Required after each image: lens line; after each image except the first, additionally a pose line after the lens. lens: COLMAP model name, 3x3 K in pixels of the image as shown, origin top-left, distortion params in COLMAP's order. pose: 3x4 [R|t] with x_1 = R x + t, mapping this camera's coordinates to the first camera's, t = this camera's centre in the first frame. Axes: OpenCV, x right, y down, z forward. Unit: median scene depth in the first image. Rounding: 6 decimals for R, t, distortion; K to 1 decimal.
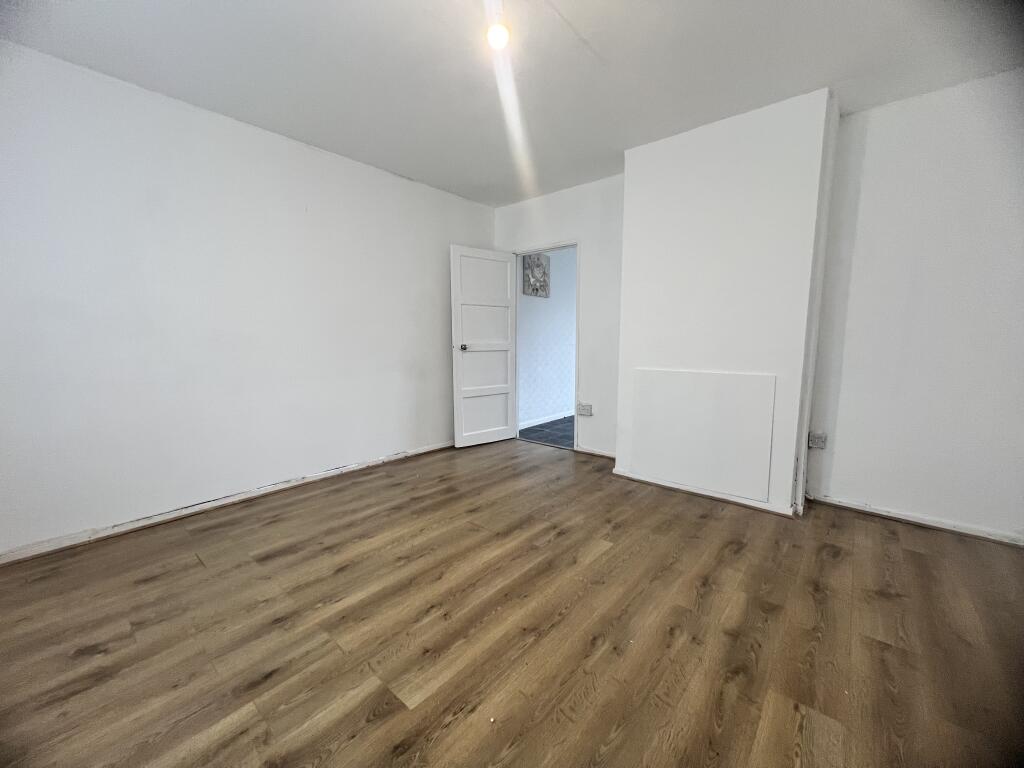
lens RADIAL K [[408.2, 0, 513.9], [0, 408.2, 384.4], [0, 0, 1]] dist [-0.000049, 0.000200]
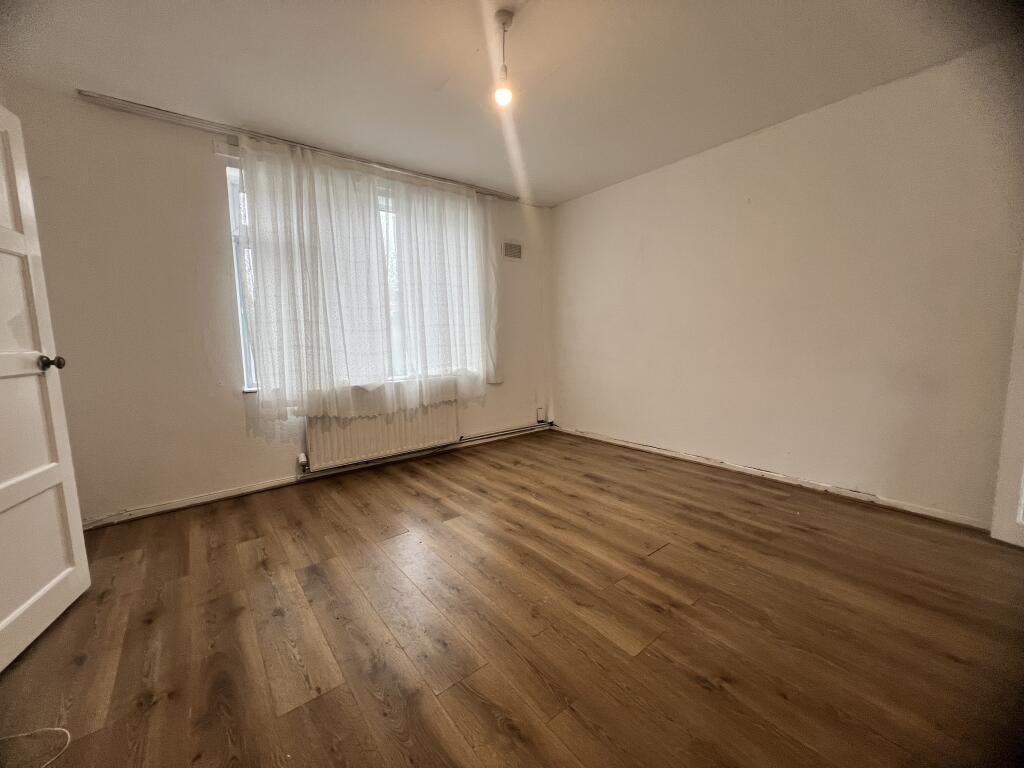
lens RADIAL K [[408.2, 0, 514.8], [0, 408.2, 382.2], [0, 0, 1]] dist [-0.000049, 0.000200]
pose [[-0.189049, 0.111458, -0.975622, 0.827289], [-0.090916, 0.987283, 0.130408, -0.094262], [0.977750, 0.113354, -0.176512, 0.857530]]
